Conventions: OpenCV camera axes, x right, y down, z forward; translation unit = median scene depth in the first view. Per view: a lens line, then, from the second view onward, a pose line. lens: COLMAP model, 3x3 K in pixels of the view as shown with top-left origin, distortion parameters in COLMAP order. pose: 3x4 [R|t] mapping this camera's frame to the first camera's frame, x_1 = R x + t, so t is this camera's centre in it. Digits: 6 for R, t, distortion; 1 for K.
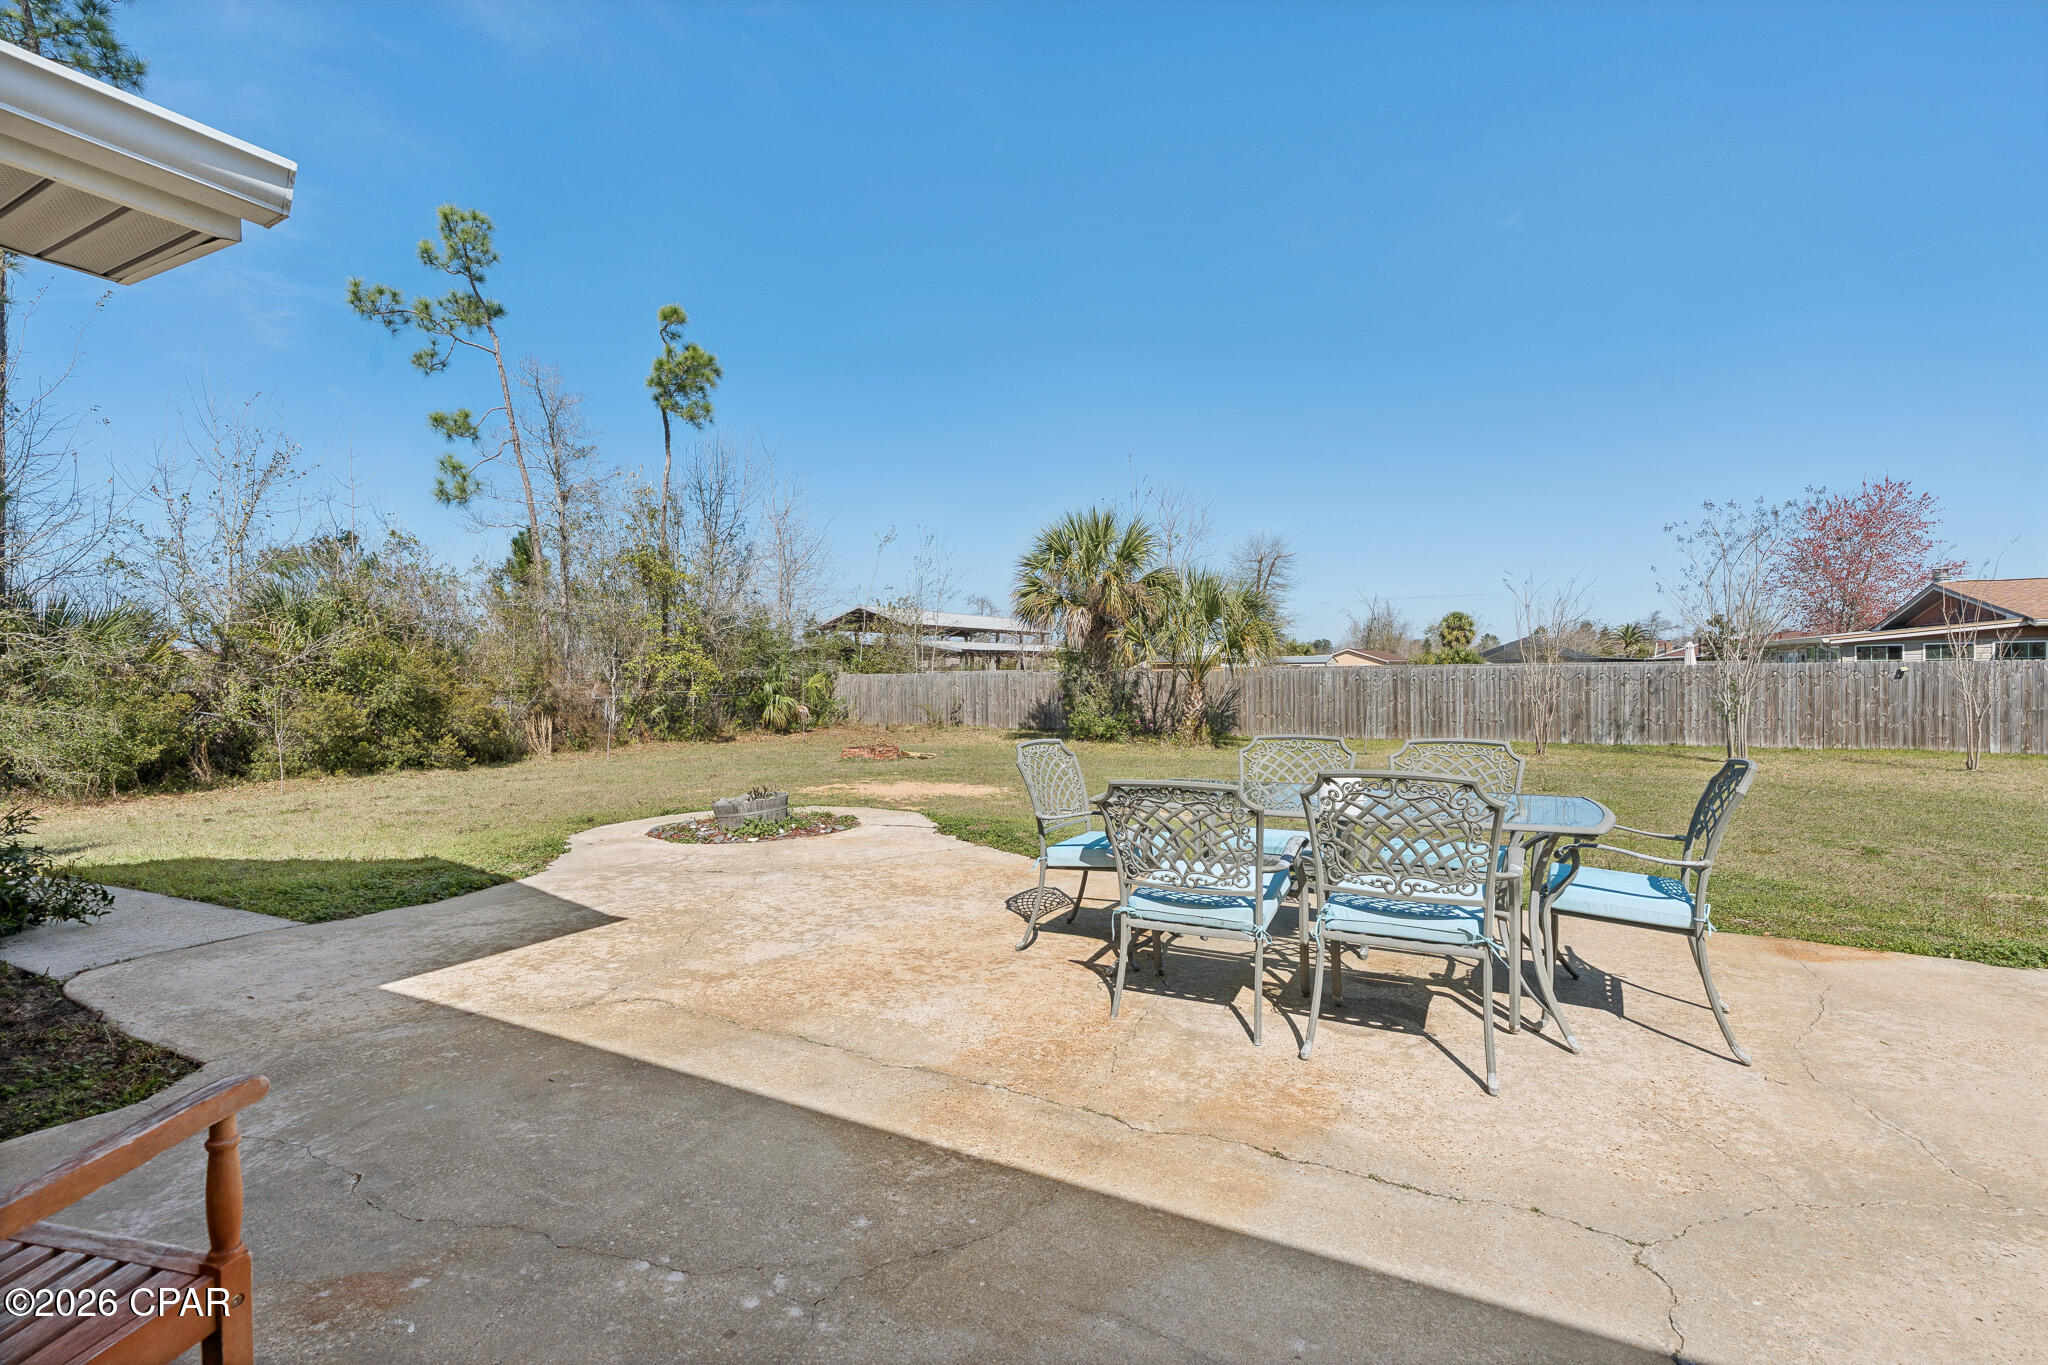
lens RADIAL K [[940.5, 0, 1024.4], [0, 940.5, 662.4], [0, 0, 1]] dist [-0.005202, -0.000106]
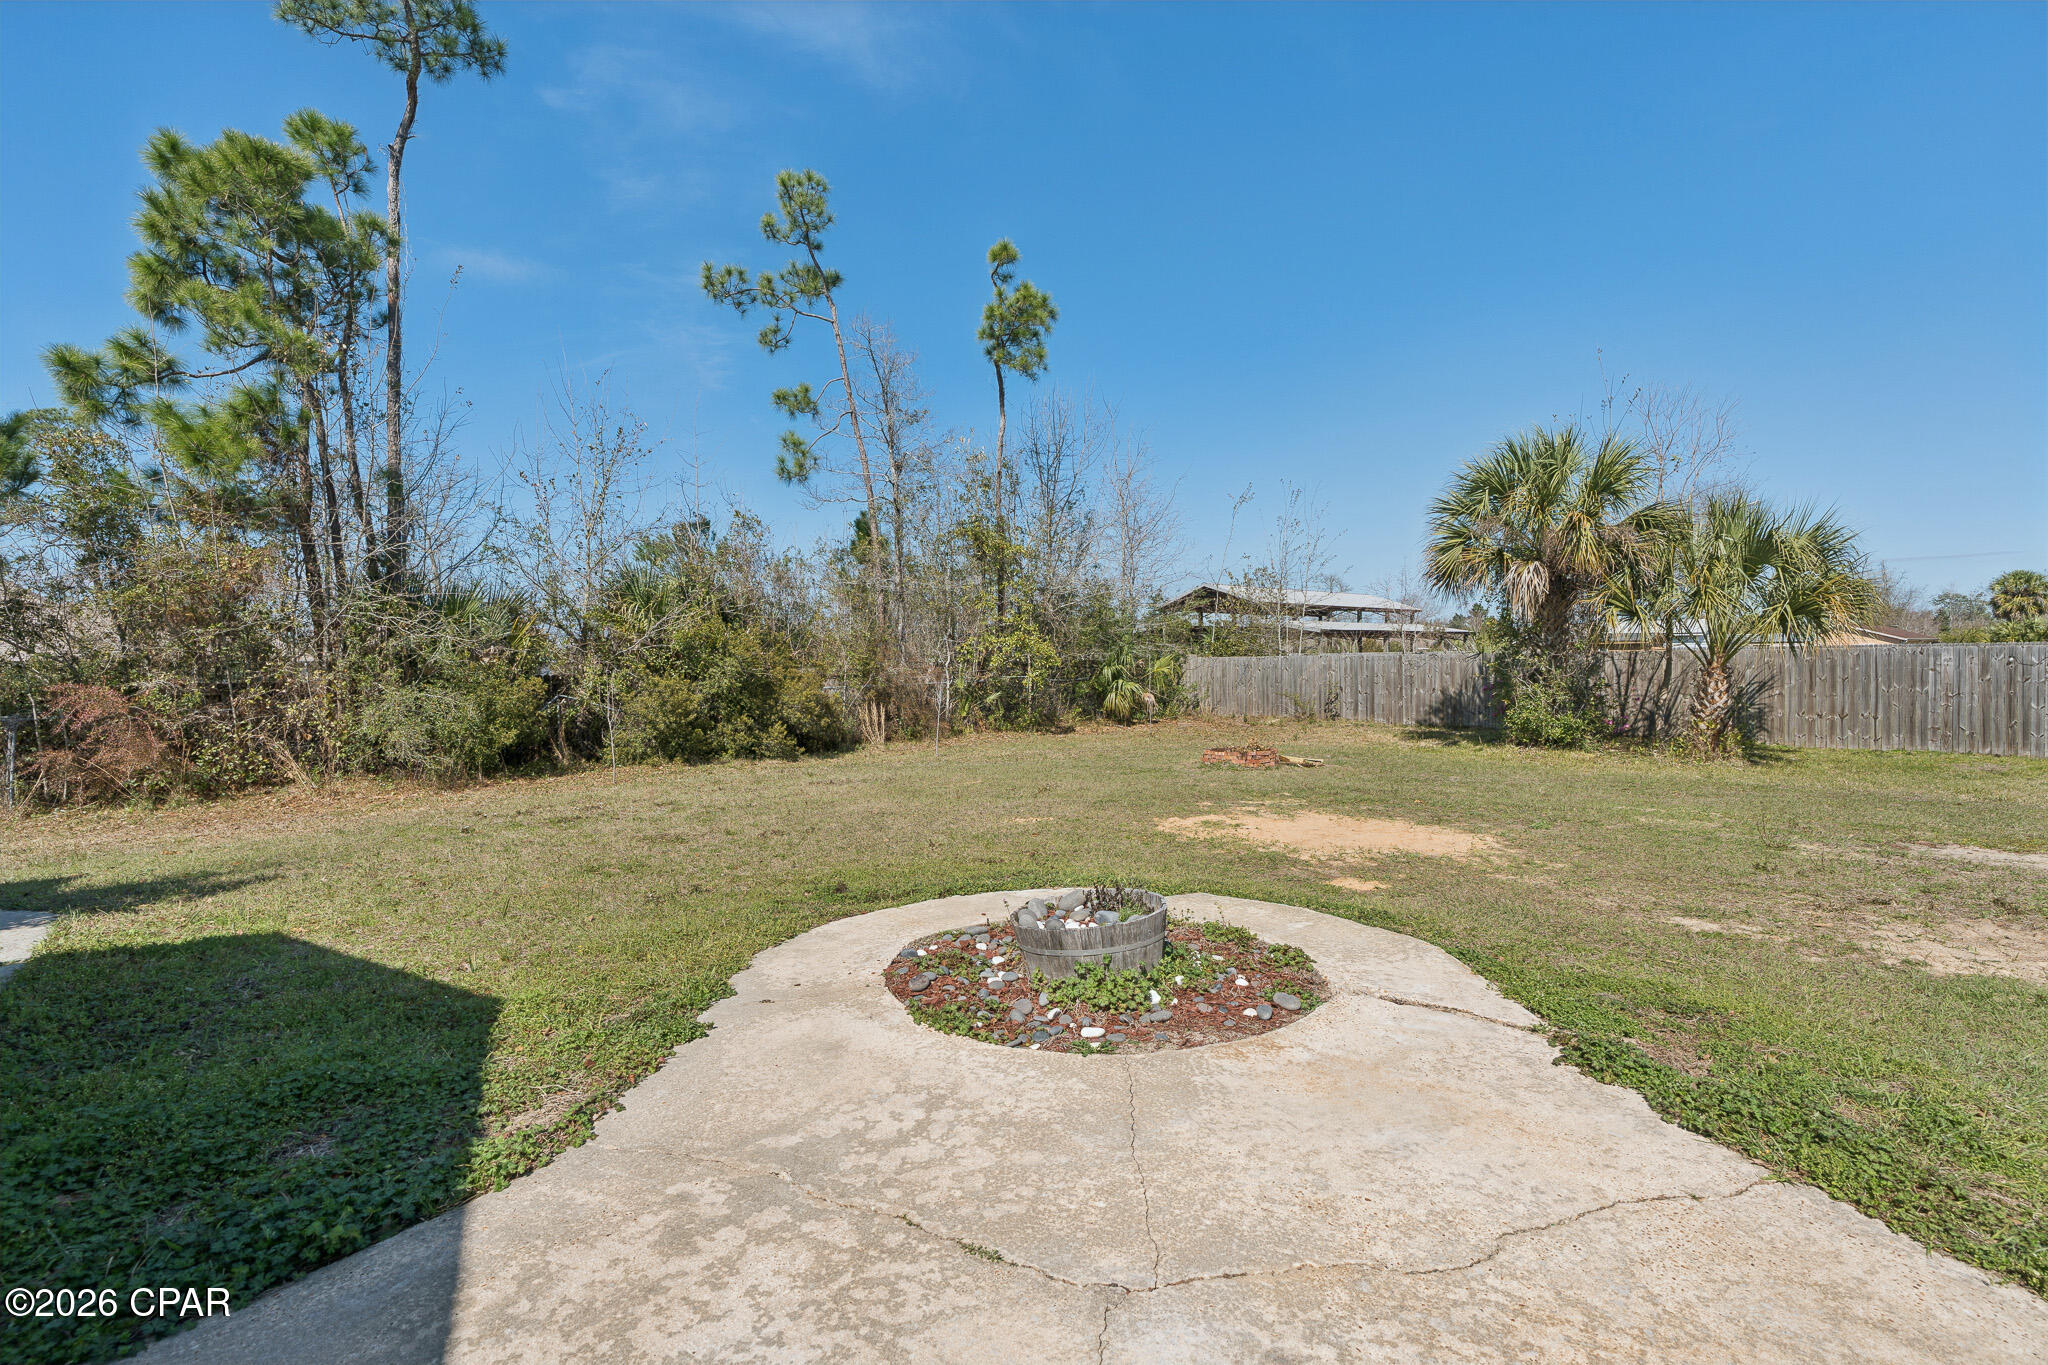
lens RADIAL K [[937.4, 0, 1024.0], [0, 937.4, 682.5], [0, 0, 1]] dist [0.000158, 0.000198]
pose [[0.937360, 0.006708, -0.348297, -0.046078], [0.006566, 0.999297, 0.036916, 0.003565], [0.348299, -0.036891, 0.936657, 0.162138]]
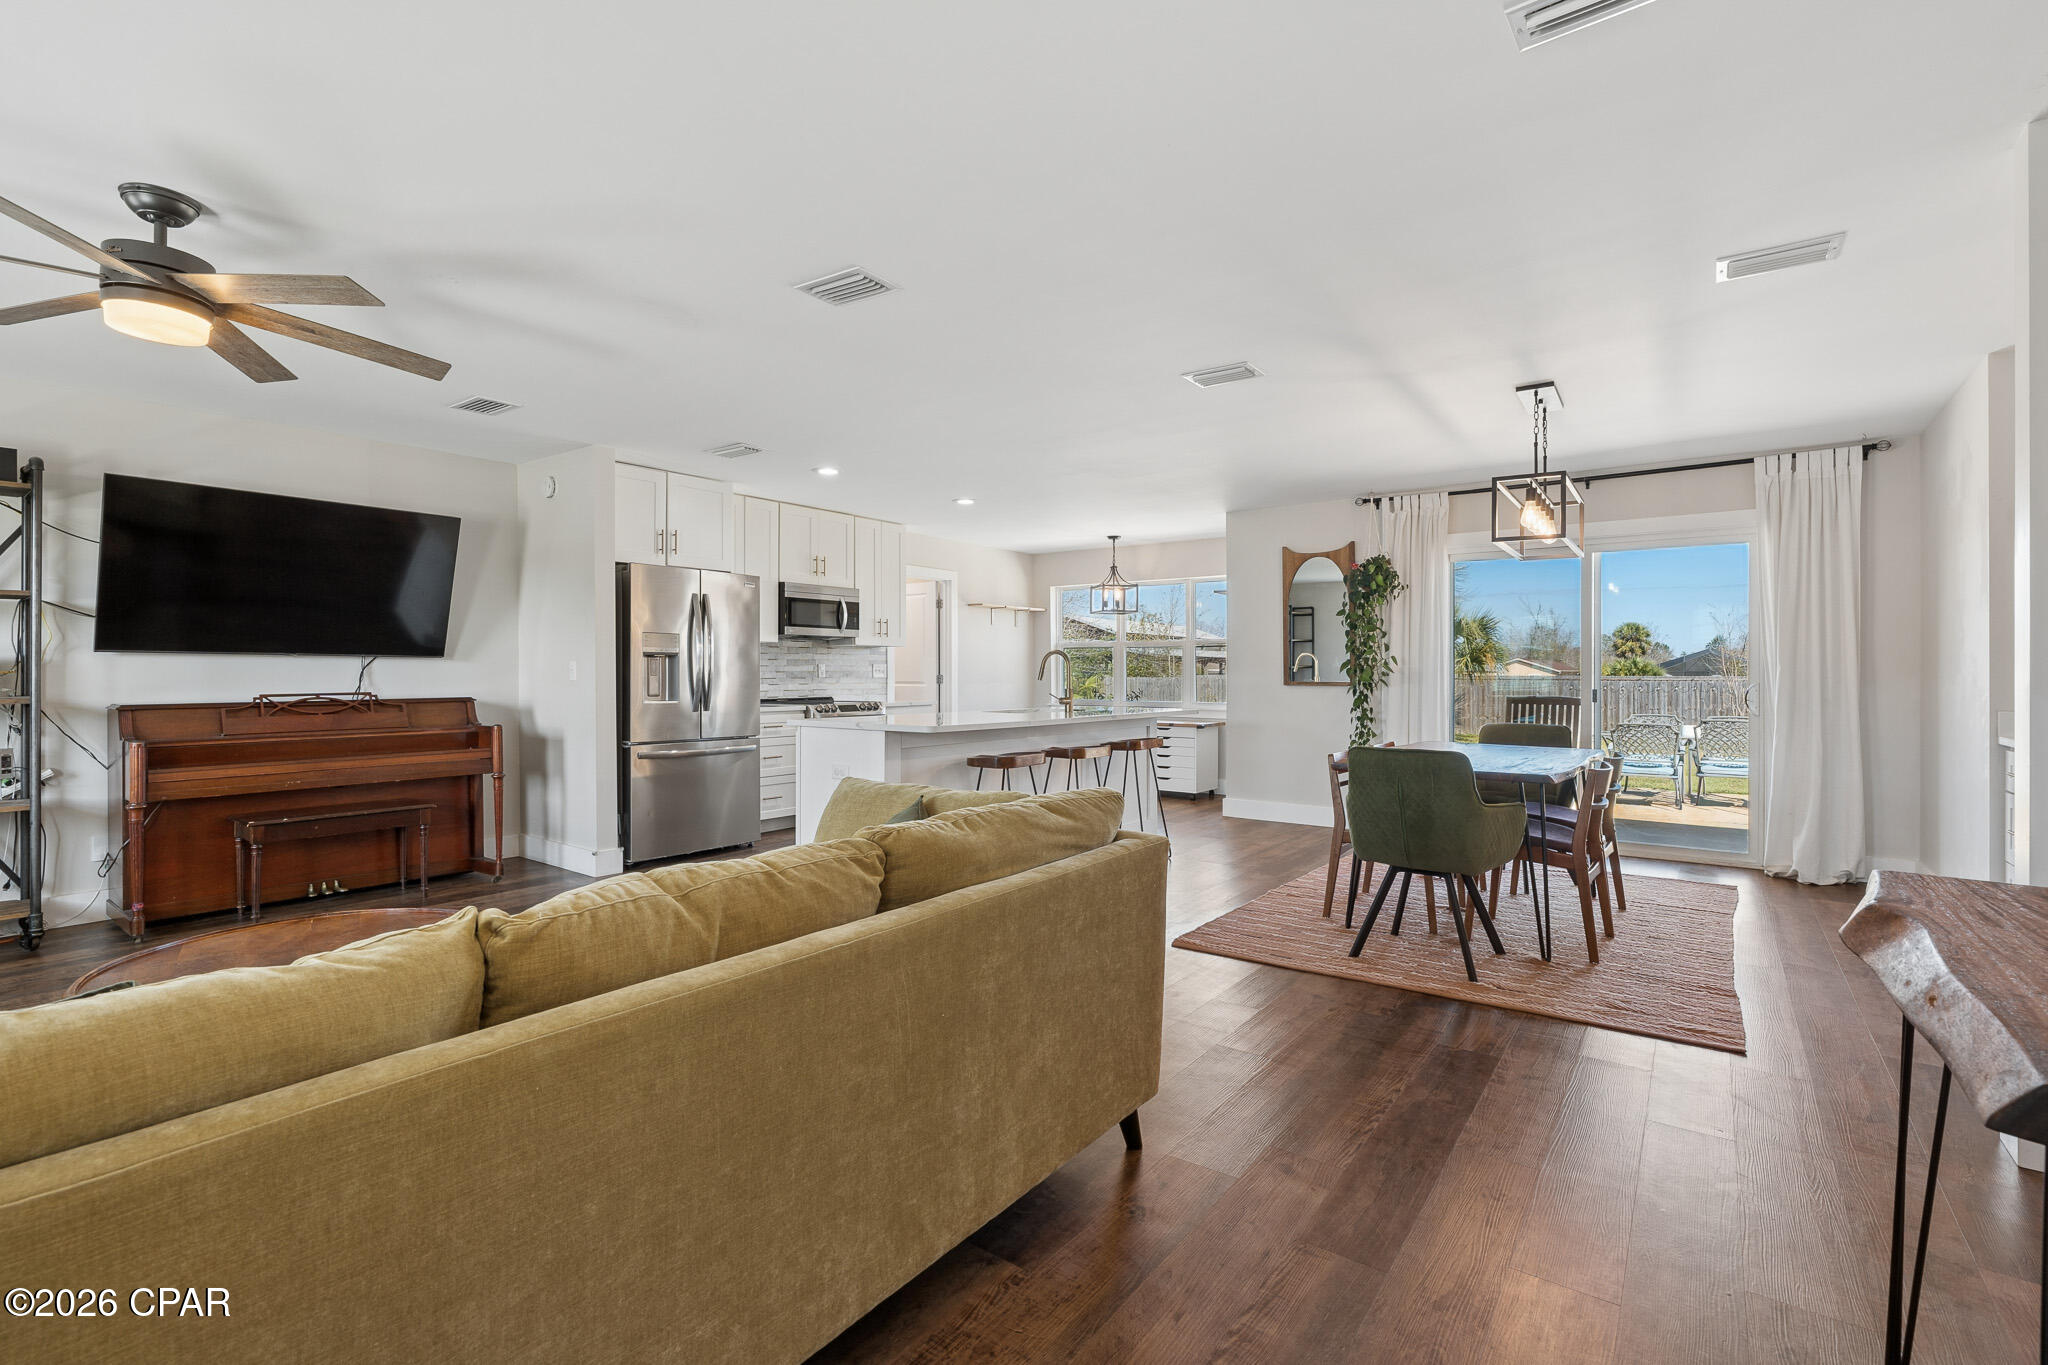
lens RADIAL K [[926.3, 0, 1017.5], [0, 926.3, 669.5], [0, 0, 1]] dist [-0.003437, -0.000202]
pose [[0.989398, 0.014308, -0.144526, -0.170685], [-0.013524, 0.999888, 0.006408, -0.004784], [0.144601, -0.004386, 0.989480, -0.270923]]
